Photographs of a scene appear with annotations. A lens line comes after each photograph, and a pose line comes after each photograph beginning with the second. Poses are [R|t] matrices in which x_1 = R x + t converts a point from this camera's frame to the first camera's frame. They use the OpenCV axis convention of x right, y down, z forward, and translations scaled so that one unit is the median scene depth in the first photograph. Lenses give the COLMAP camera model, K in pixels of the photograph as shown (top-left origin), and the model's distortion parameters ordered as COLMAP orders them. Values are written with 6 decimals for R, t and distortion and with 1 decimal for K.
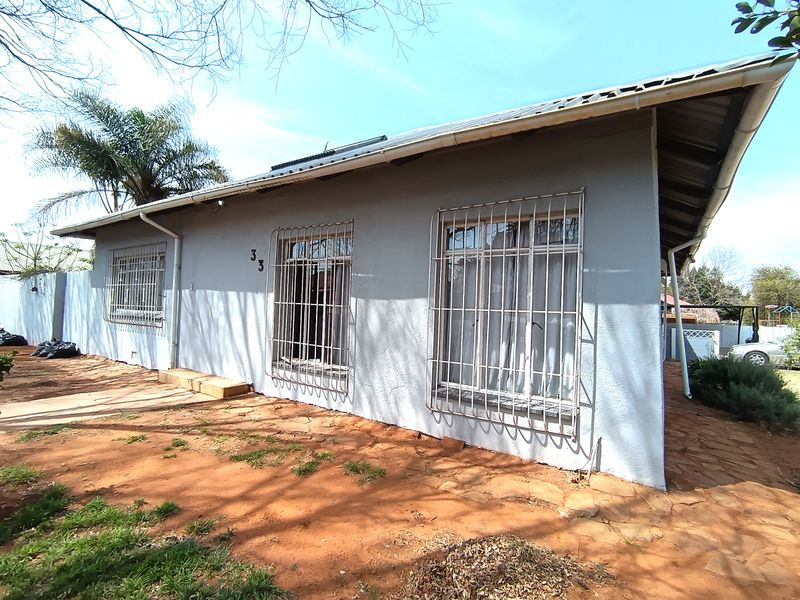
lens RADIAL K [[376.7, 0, 400.0], [0, 376.7, 300.0], [0, 0, 1]] dist [-0.003147, -0.000115]
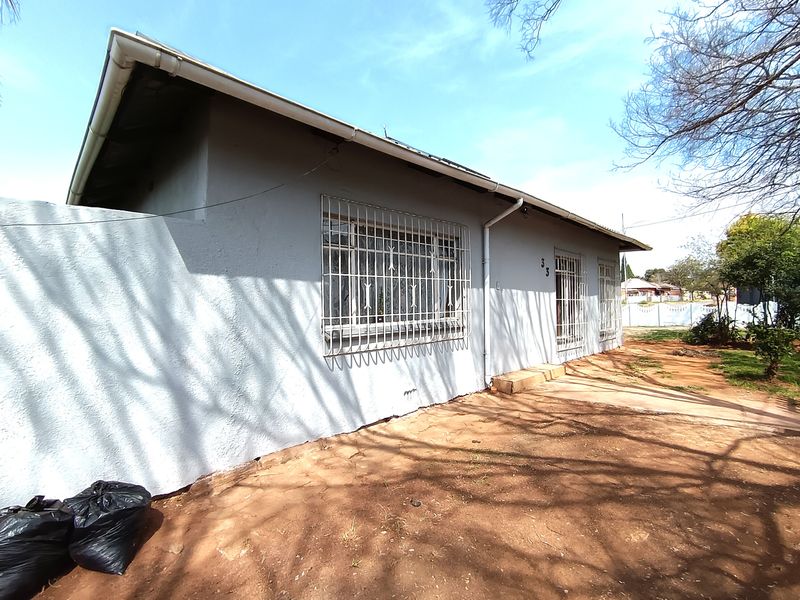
lens RADIAL K [[376.7, 0, 400.0], [0, 376.7, 300.0], [0, 0, 1]] dist [-0.003147, -0.000115]
pose [[0.214155, -0.039977, 0.975981, -1.589761], [-0.002975, 0.999131, 0.041578, -0.039835], [-0.976795, -0.011808, 0.213850, 1.085947]]
